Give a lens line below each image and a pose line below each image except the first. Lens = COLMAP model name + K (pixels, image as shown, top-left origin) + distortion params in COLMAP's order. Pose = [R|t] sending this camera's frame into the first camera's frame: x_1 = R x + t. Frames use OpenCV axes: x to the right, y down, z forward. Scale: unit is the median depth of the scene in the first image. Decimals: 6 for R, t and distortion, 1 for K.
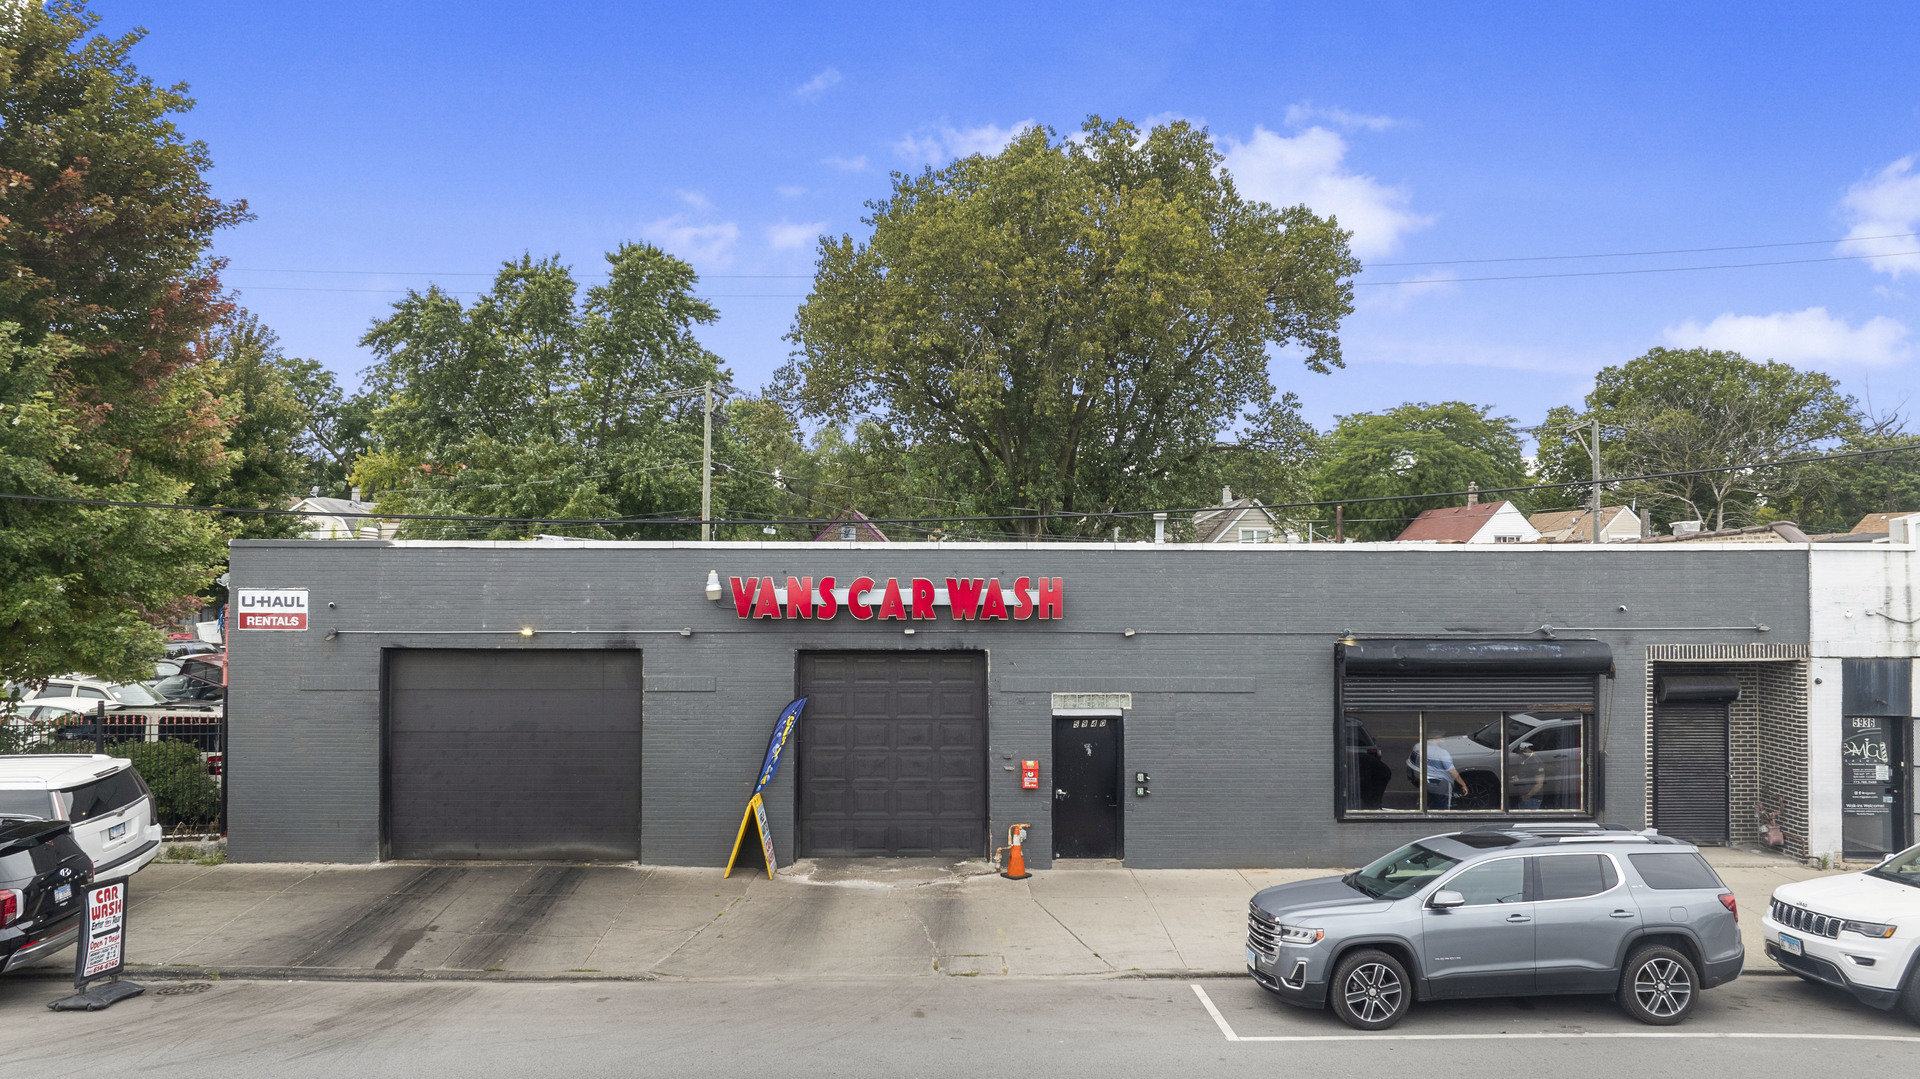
lens RADIAL K [[1354.8, 0, 960.0], [0, 1354.8, 539.5], [0, 0, 1]] dist [-0.001174, -0.002954]
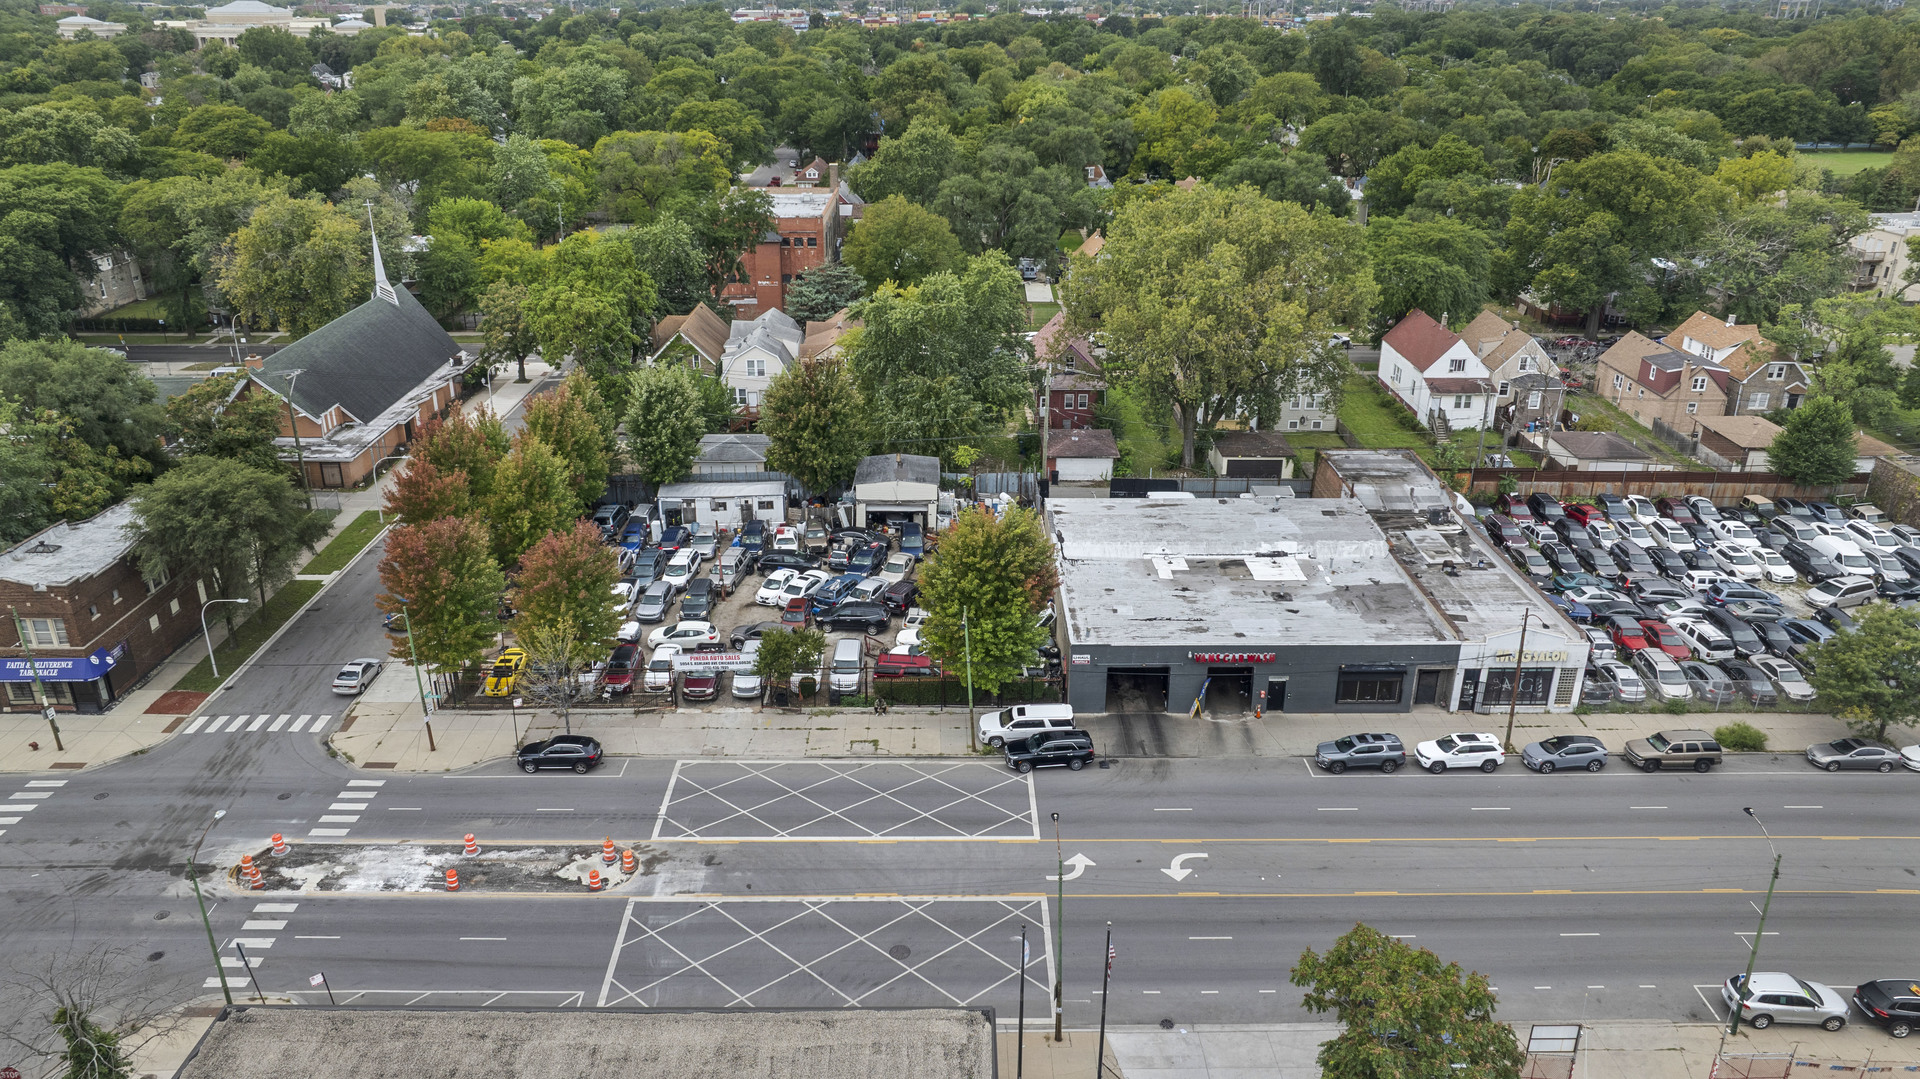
lens RADIAL K [[1354.8, 0, 960.0], [0, 1354.8, 539.5], [0, 0, 1]] dist [-0.001174, -0.002954]
pose [[0.999977, 0.001778, -0.006613, -0.851626], [0.001045, 0.914752, 0.404014, -1.941411], [0.006767, -0.404011, 0.914729, -2.617110]]
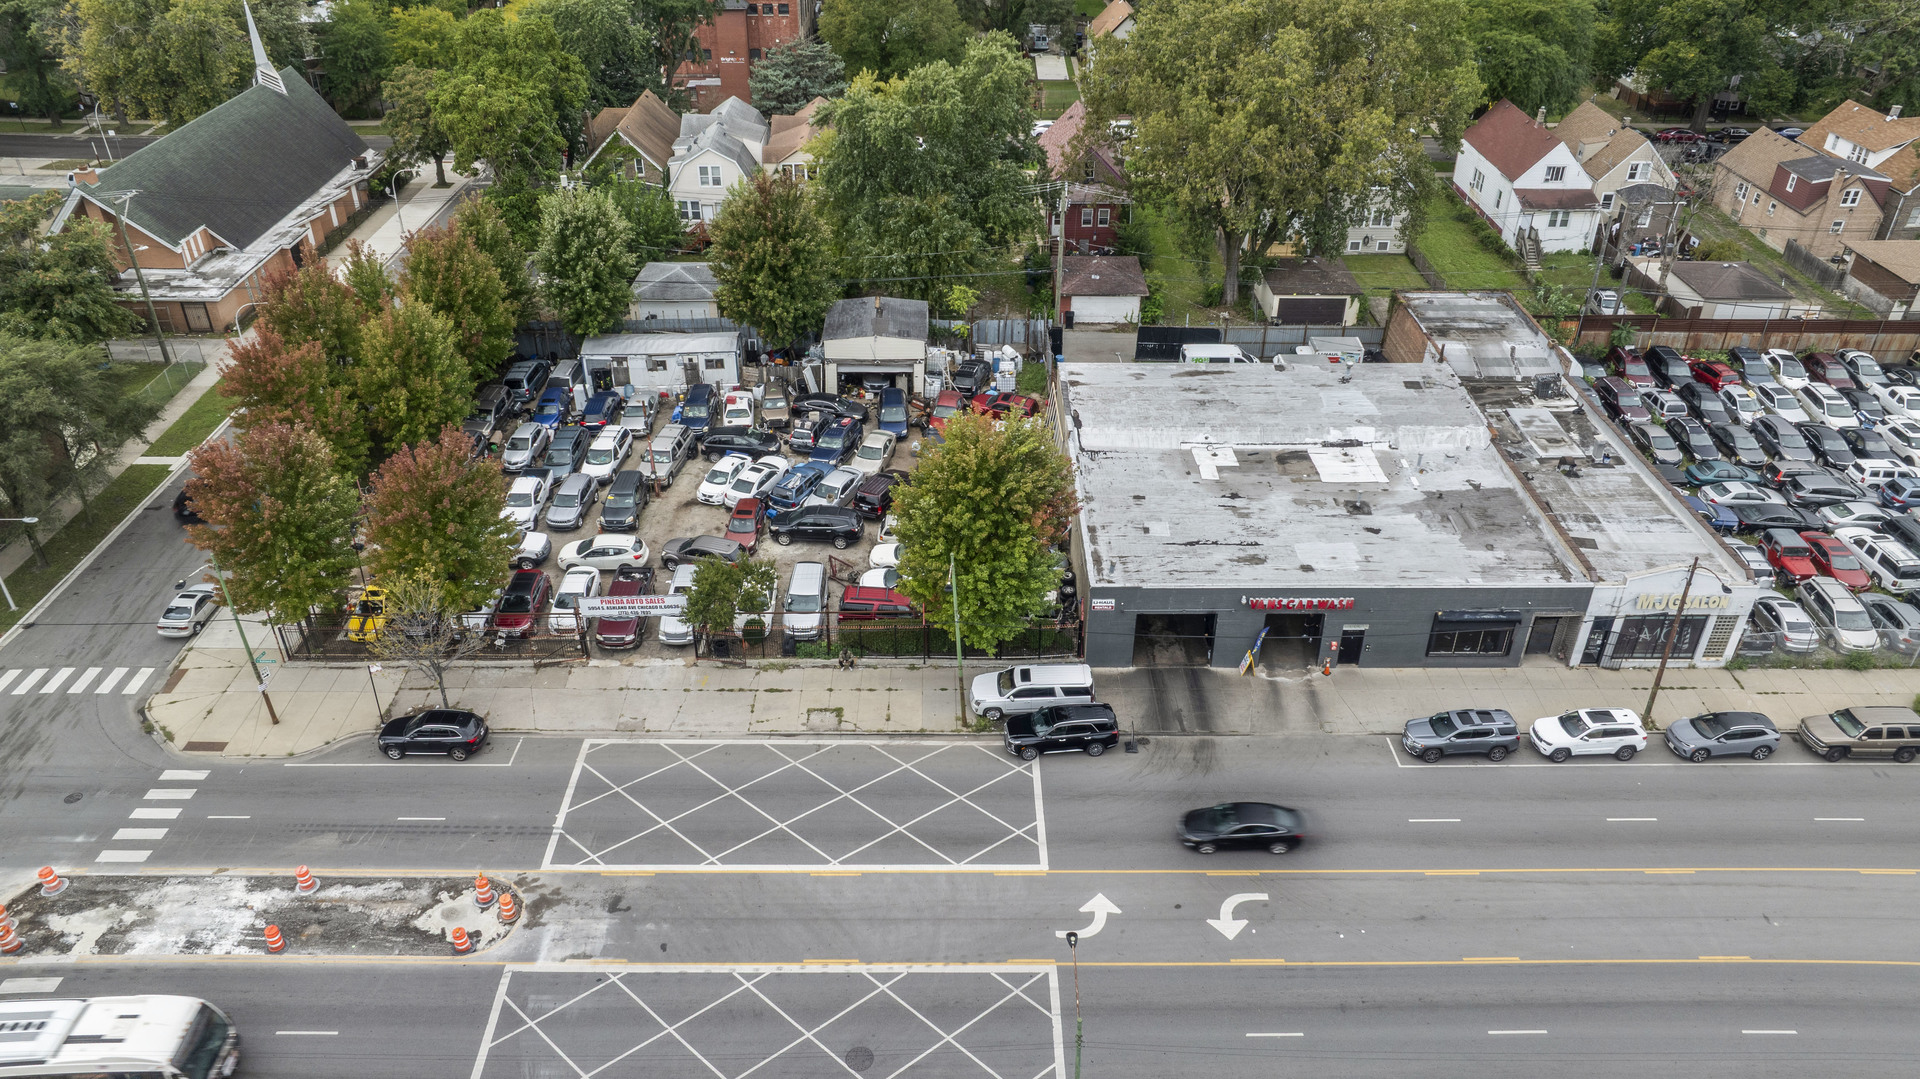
lens RADIAL K [[1349.5, 0, 960.0], [0, 1349.5, 539.5], [0, 0, 1]] dist [-0.039984, 0.064120]
pose [[0.999929, 0.005069, -0.010800, -0.814804], [0.001799, 0.830841, 0.556507, -1.840579], [0.011795, -0.556486, 0.830773, -1.554447]]
